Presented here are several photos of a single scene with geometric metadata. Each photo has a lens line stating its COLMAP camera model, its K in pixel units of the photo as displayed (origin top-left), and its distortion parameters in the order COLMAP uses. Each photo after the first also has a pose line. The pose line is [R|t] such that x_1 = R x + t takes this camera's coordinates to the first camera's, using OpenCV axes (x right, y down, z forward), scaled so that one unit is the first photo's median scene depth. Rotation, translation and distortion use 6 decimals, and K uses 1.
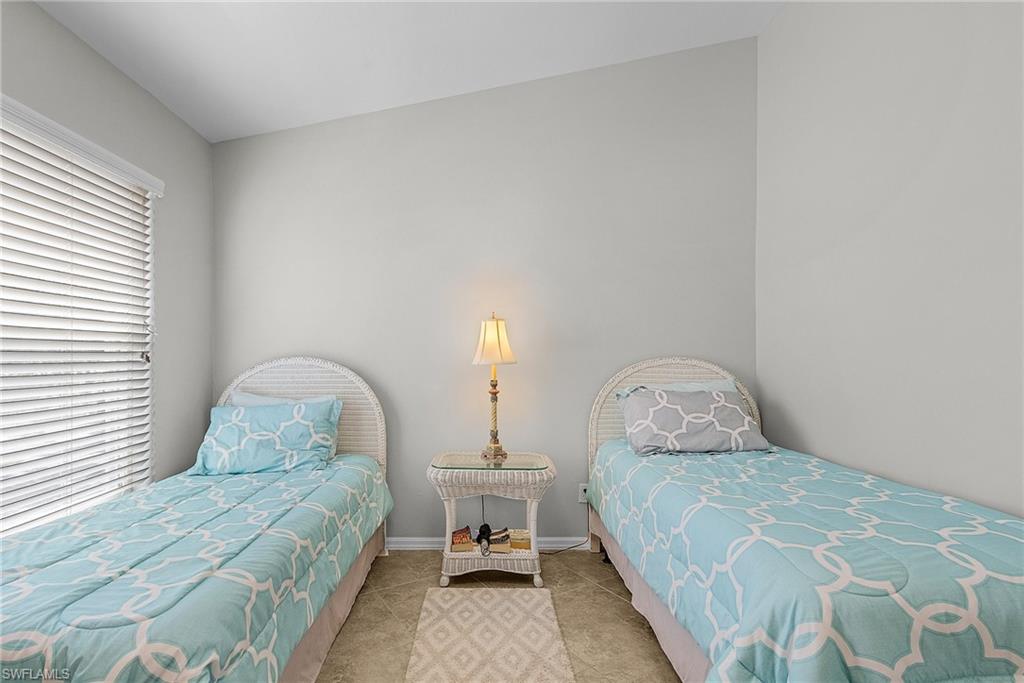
lens RADIAL K [[489.0, 0, 505.7], [0, 489.0, 350.5], [0, 0, 1]] dist [0.002899, -0.002385]
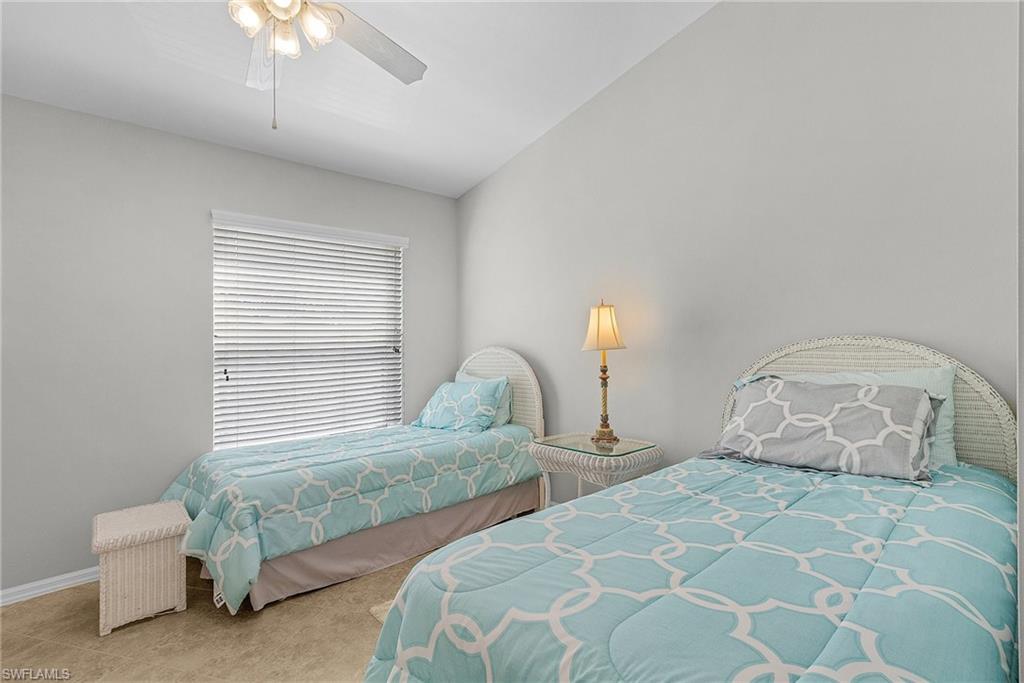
lens RADIAL K [[489.0, 0, 503.9], [0, 489.0, 339.3], [0, 0, 1]] dist [0.002899, -0.002385]
pose [[0.657512, -0.032363, -0.752749, 0.655662], [0.040545, 0.999149, -0.007541, 0.005292], [0.752353, -0.025561, 0.658265, 0.188378]]
